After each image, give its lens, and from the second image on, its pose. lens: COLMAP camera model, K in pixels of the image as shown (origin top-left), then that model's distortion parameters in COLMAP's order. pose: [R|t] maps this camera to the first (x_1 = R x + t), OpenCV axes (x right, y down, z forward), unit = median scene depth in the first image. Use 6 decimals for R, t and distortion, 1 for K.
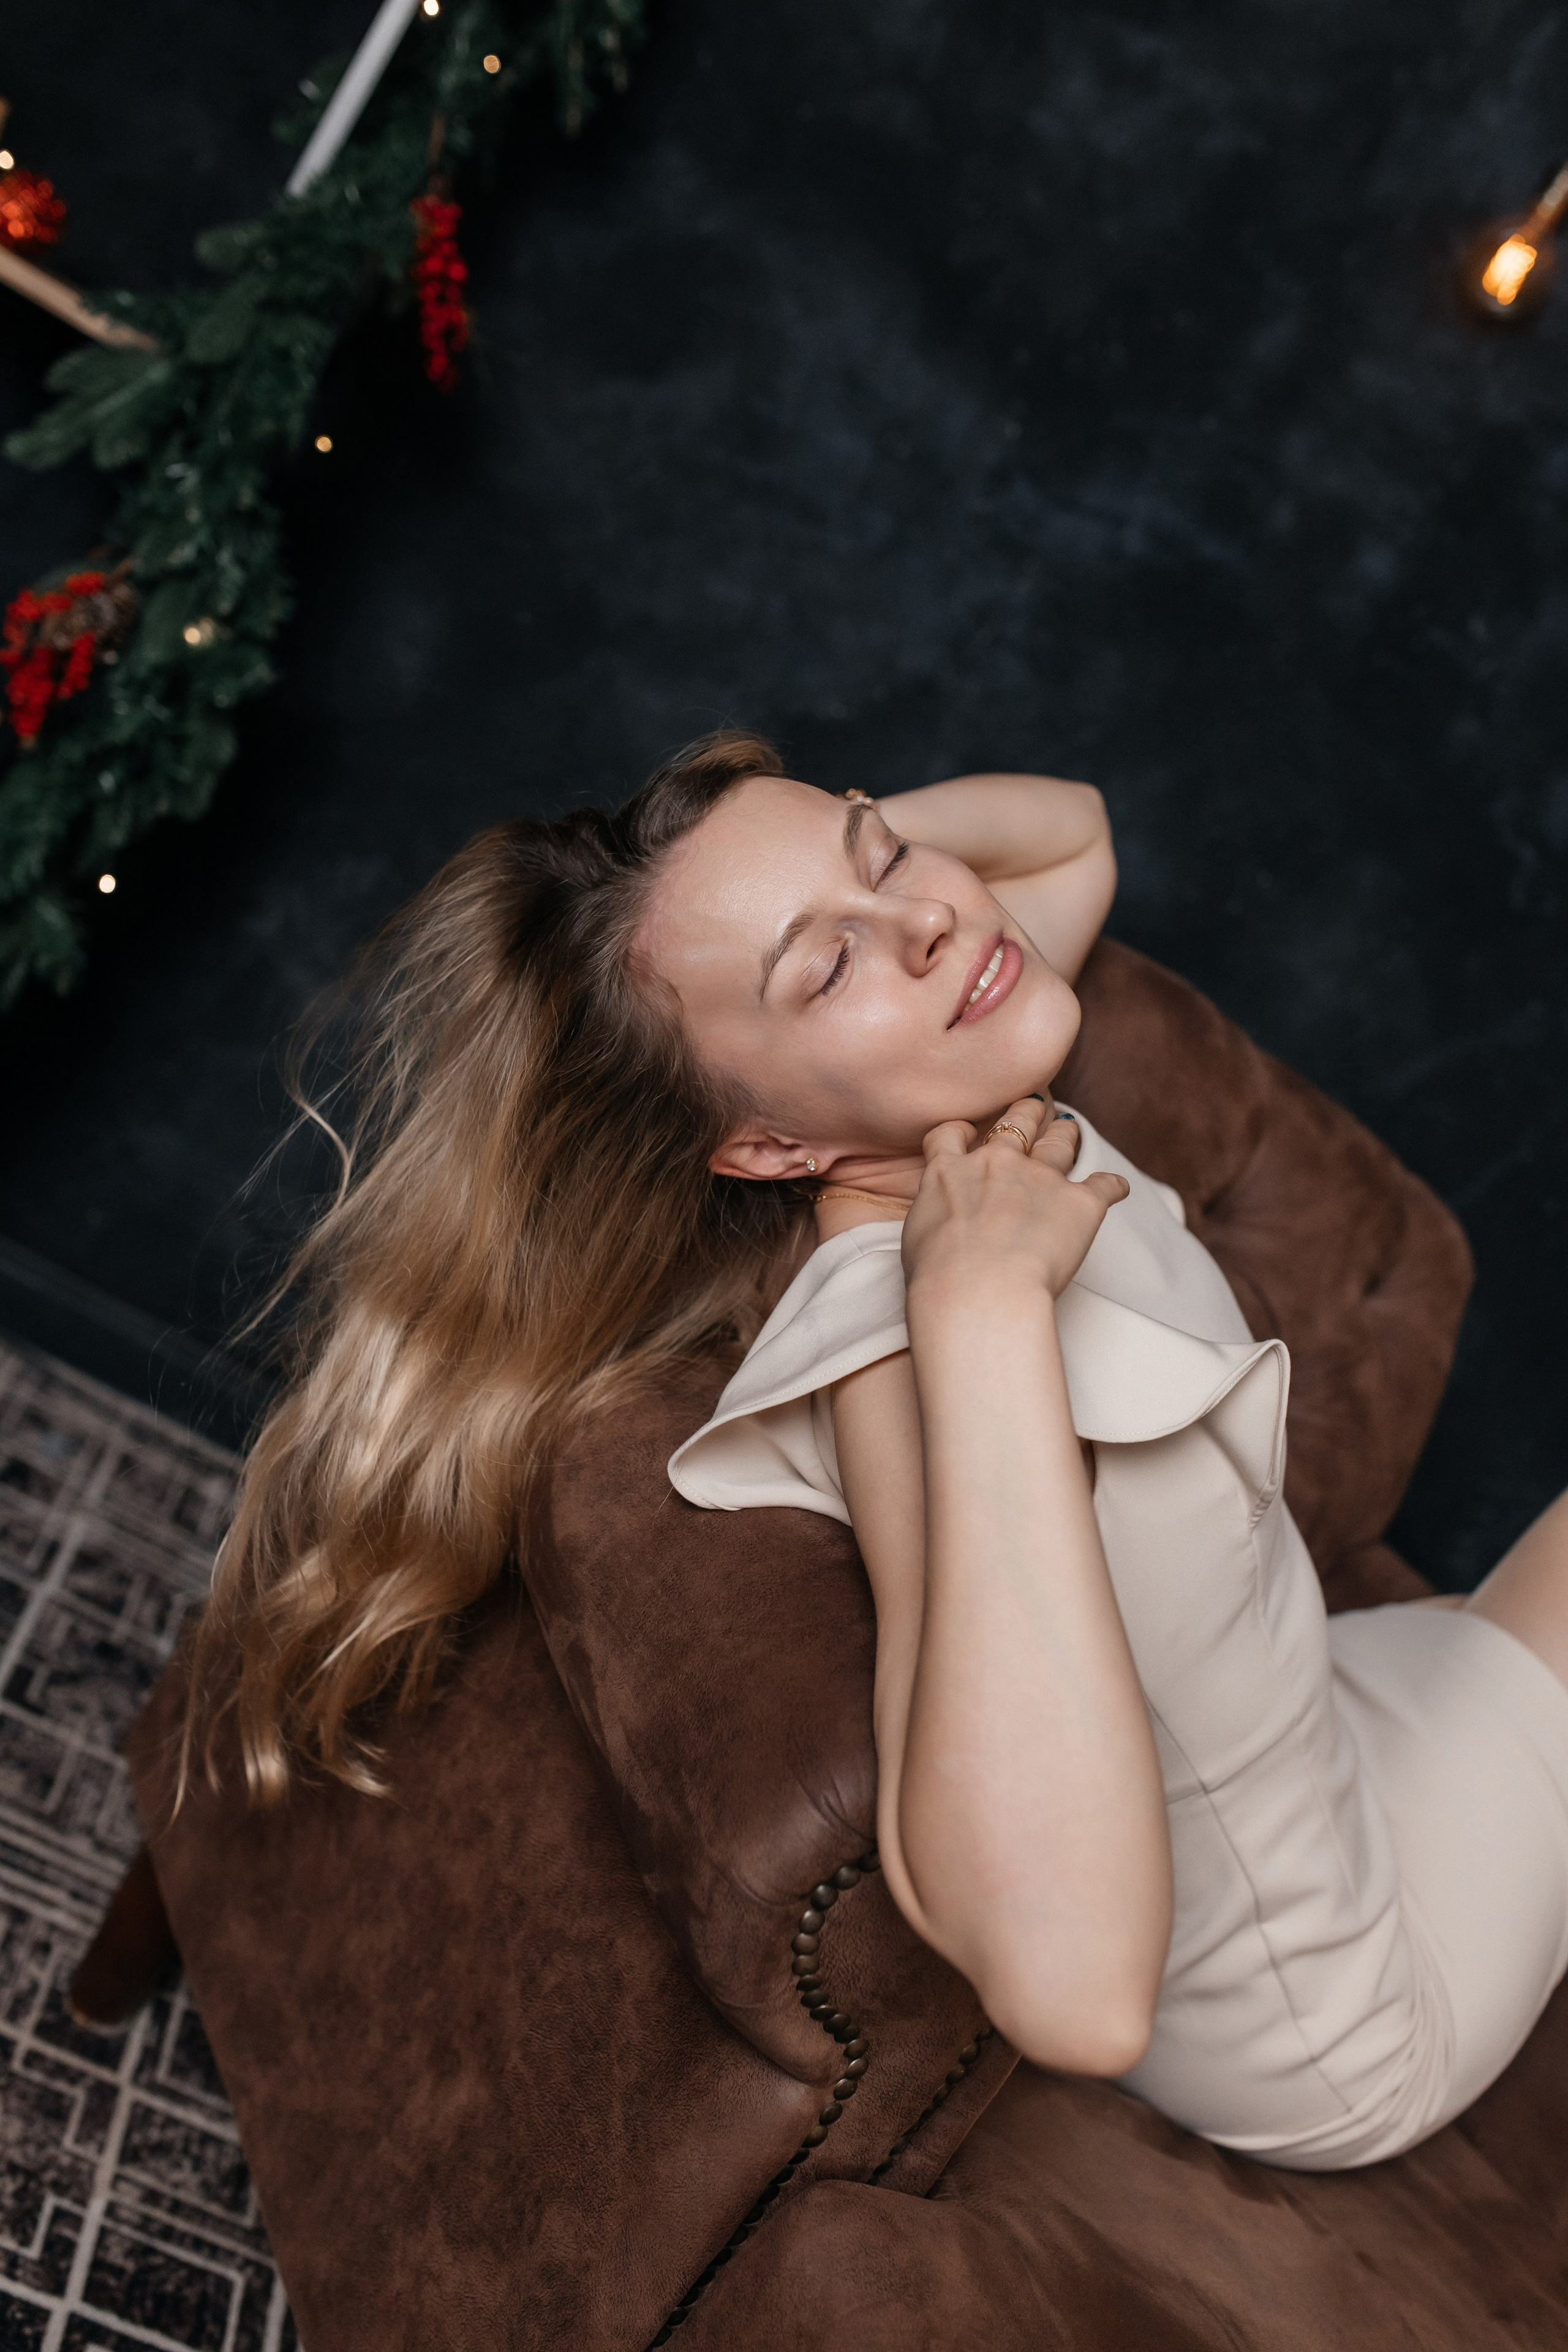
lens RADIAL K [[2263.3, 0, 775.5], [0, 2263.3, 1166.1], [0, 0, 1]] dist [0.003782, 0.000000]
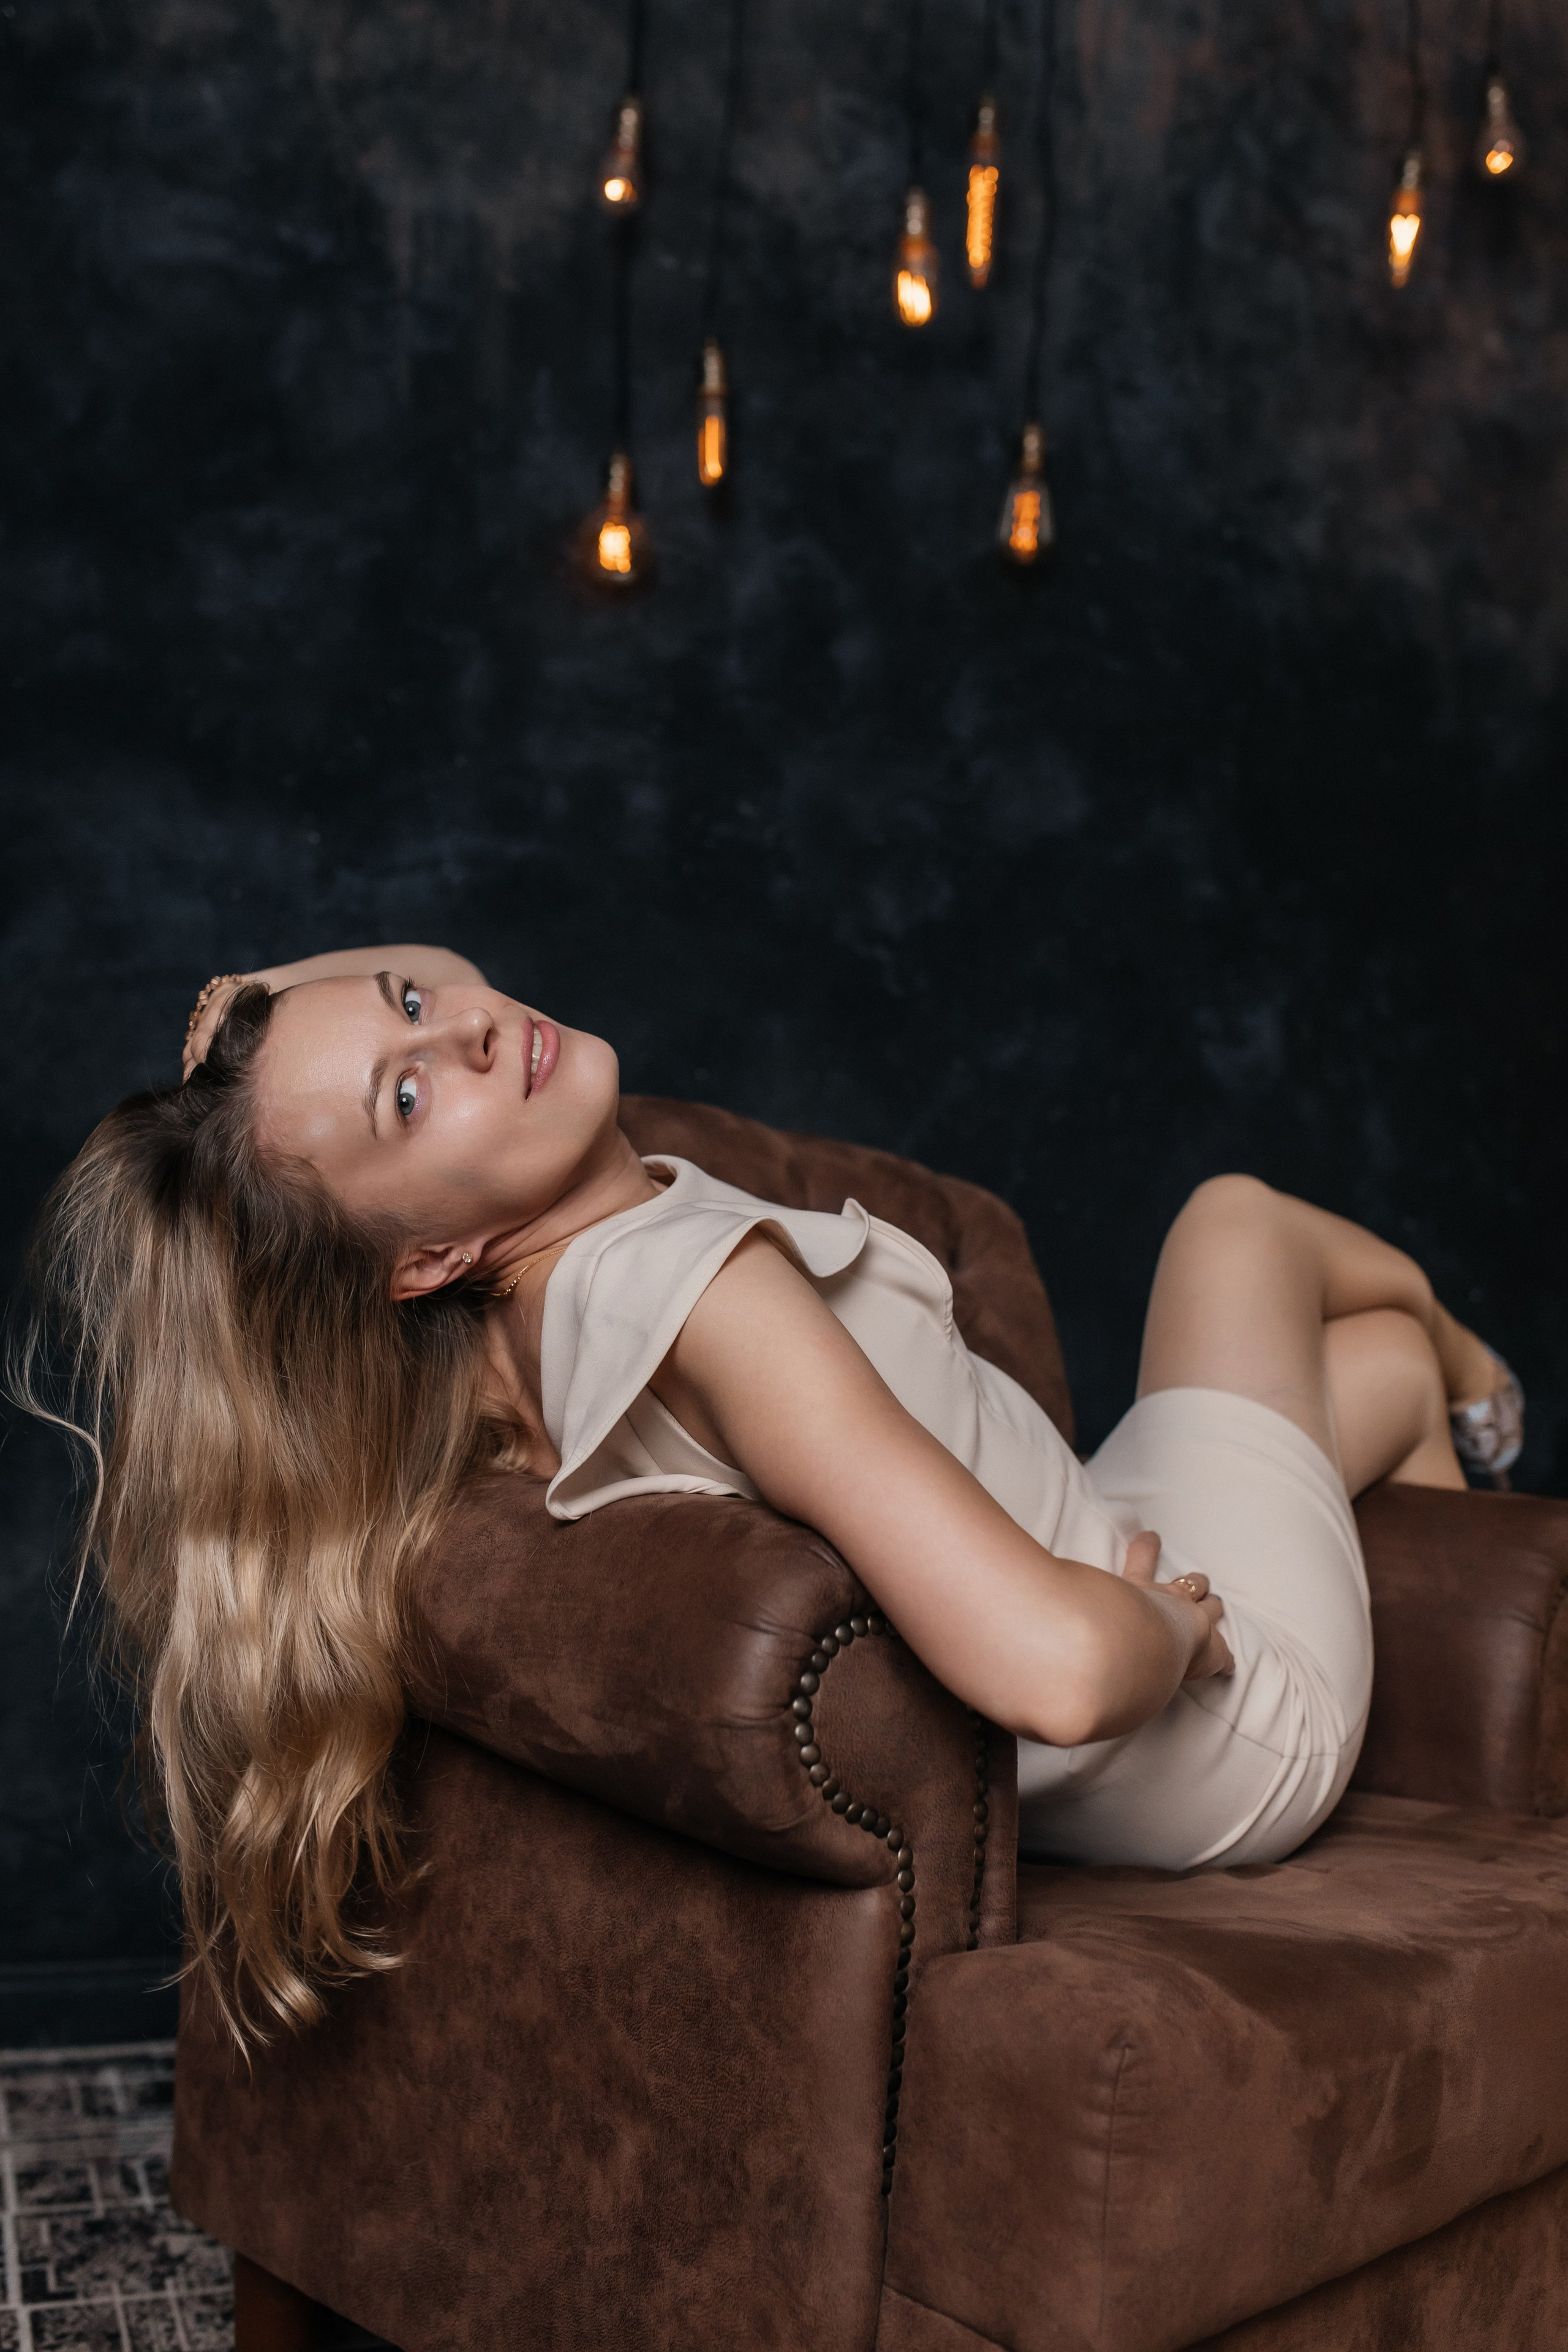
lens RADIAL K [[2263.3, 0, 781.9], [0, 2263.3, 1158.5], [0, 0, 1]] dist [0.003782, 0.000000]
pose [[0.843596, -0.472591, 0.254957, -0.113690], [0.516668, 0.843709, -0.145634, 0.180042], [-0.146284, 0.254585, 0.955922, -0.159569]]
